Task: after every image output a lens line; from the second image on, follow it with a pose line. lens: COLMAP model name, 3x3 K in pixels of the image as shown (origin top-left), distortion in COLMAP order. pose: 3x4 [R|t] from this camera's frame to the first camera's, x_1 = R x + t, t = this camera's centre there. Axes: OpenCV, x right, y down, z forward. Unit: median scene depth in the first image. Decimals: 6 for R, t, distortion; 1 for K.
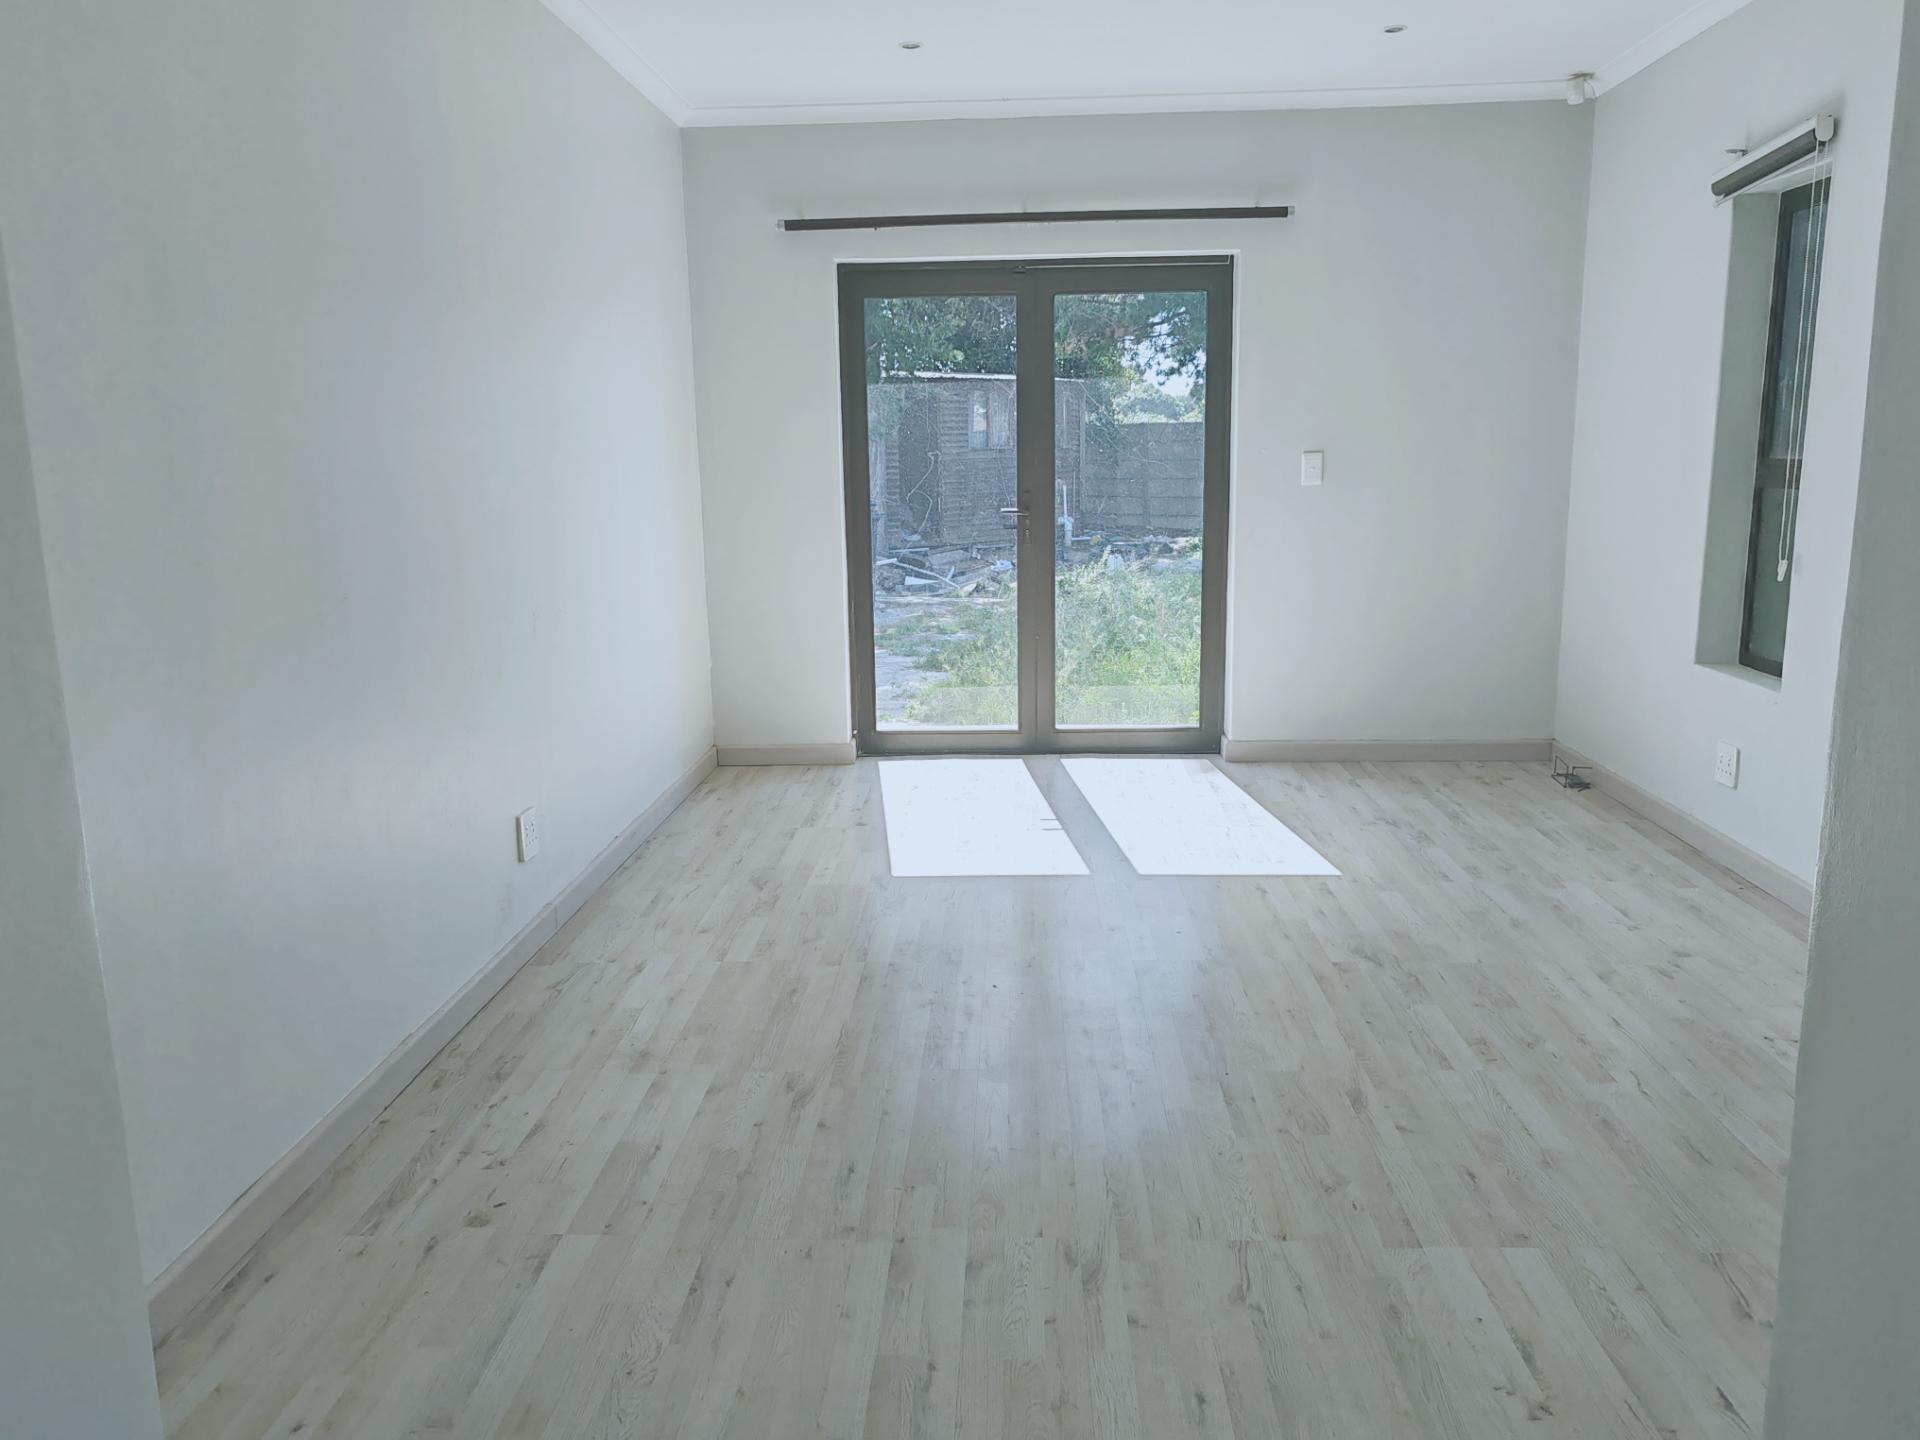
lens RADIAL K [[1477.5, 0, 959.9], [0, 1477.5, 718.8], [0, 0, 1]] dist [0.013952, 0.008959]
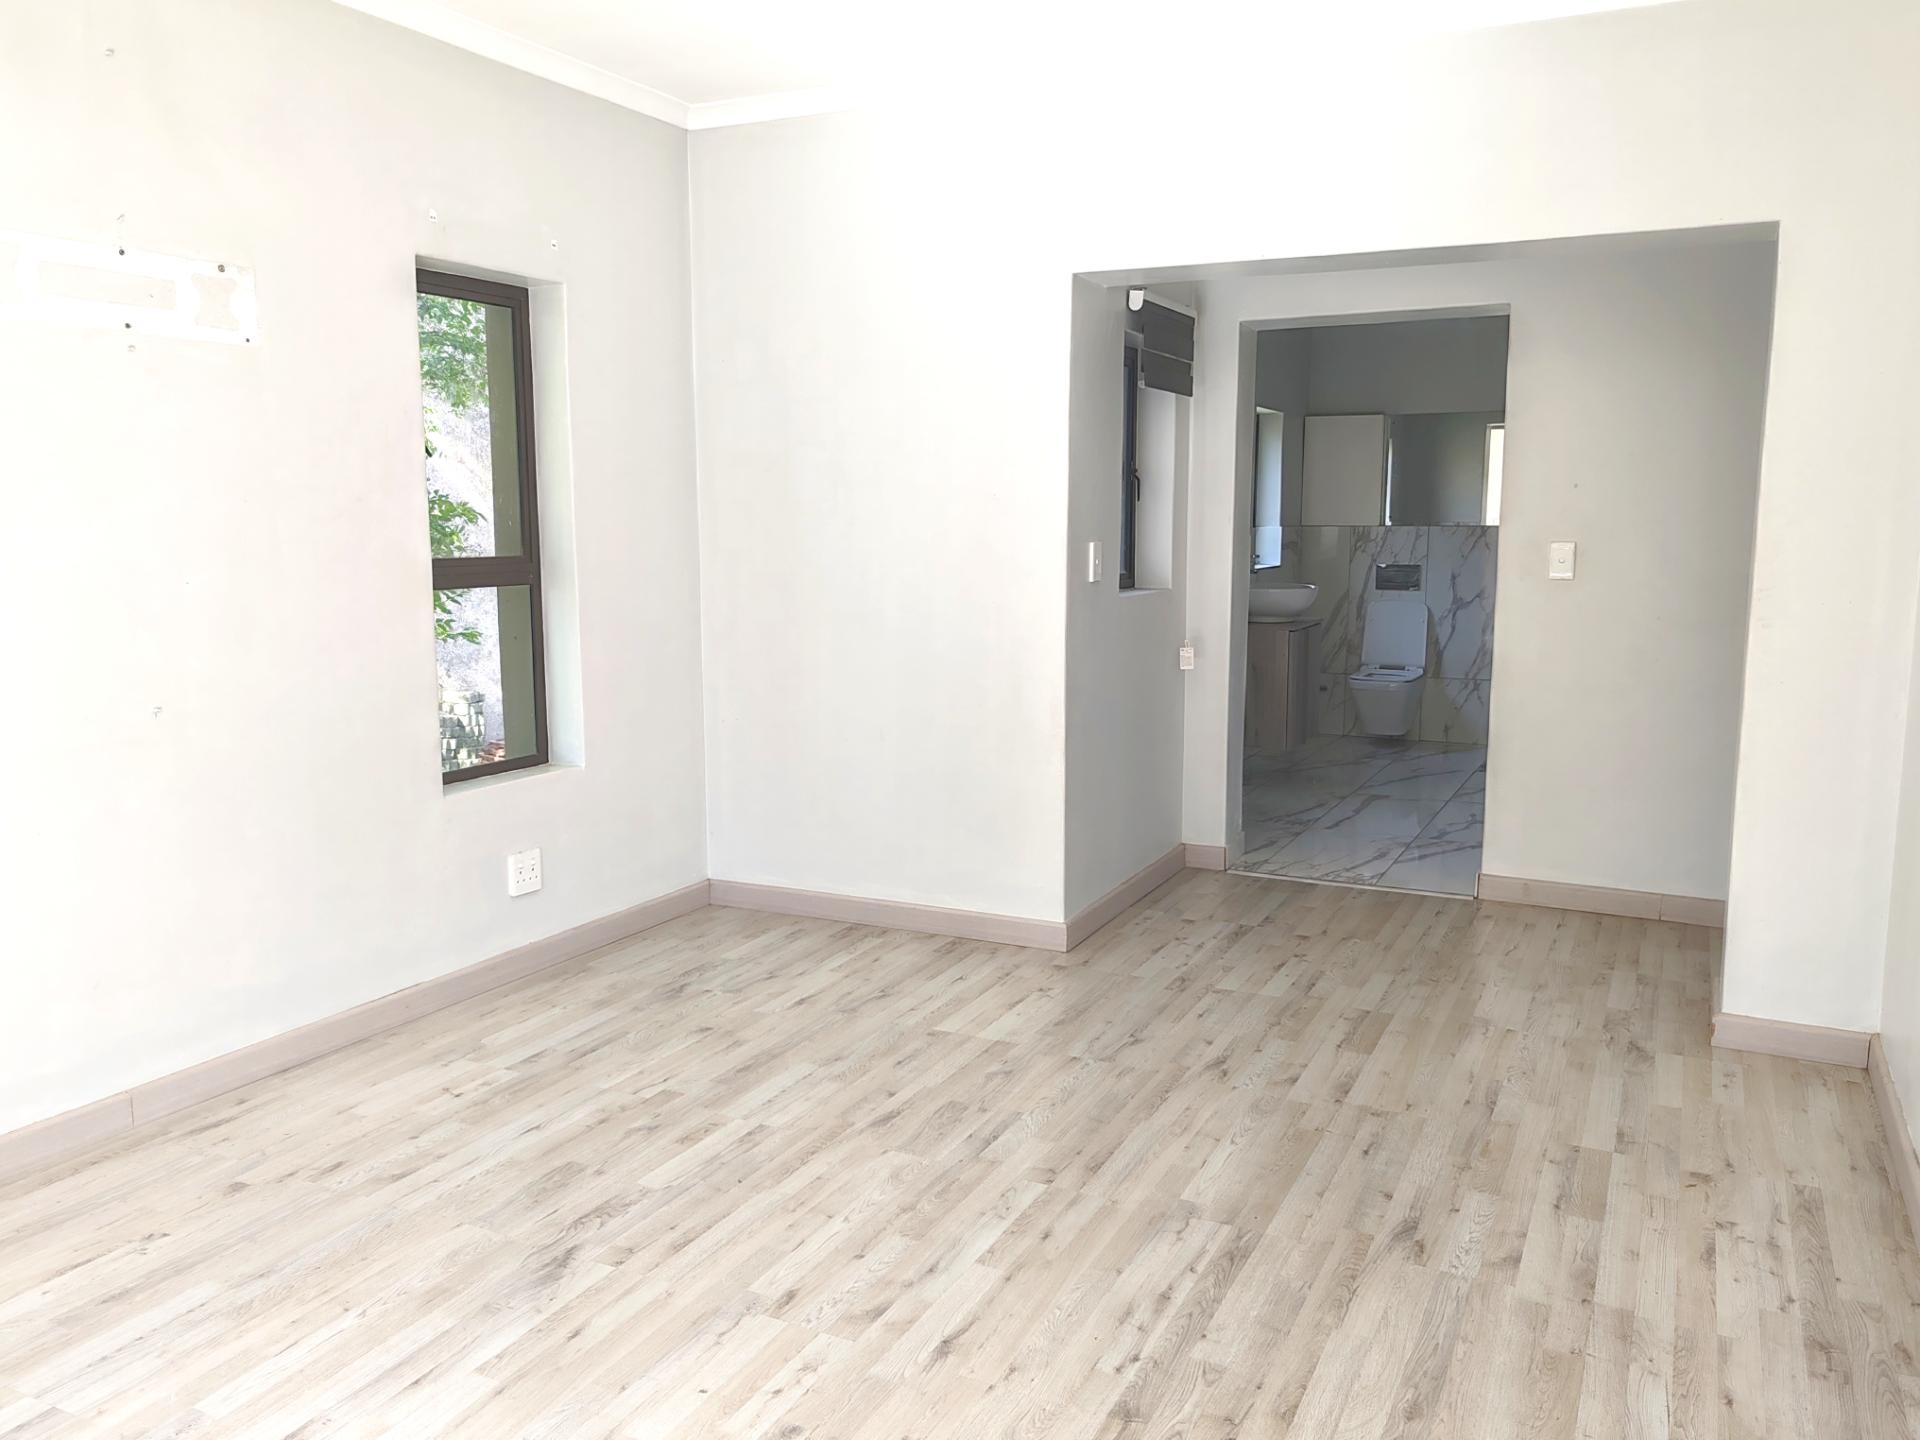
lens RADIAL K [[1477.5, 0, 959.6], [0, 1477.5, 721.1], [0, 0, 1]] dist [0.013952, 0.008959]
pose [[-0.912267, -0.041302, 0.407509, -0.216131], [0.092246, 0.948627, 0.302650, -0.348213], [-0.399074, 0.313689, -0.861591, 1.810113]]
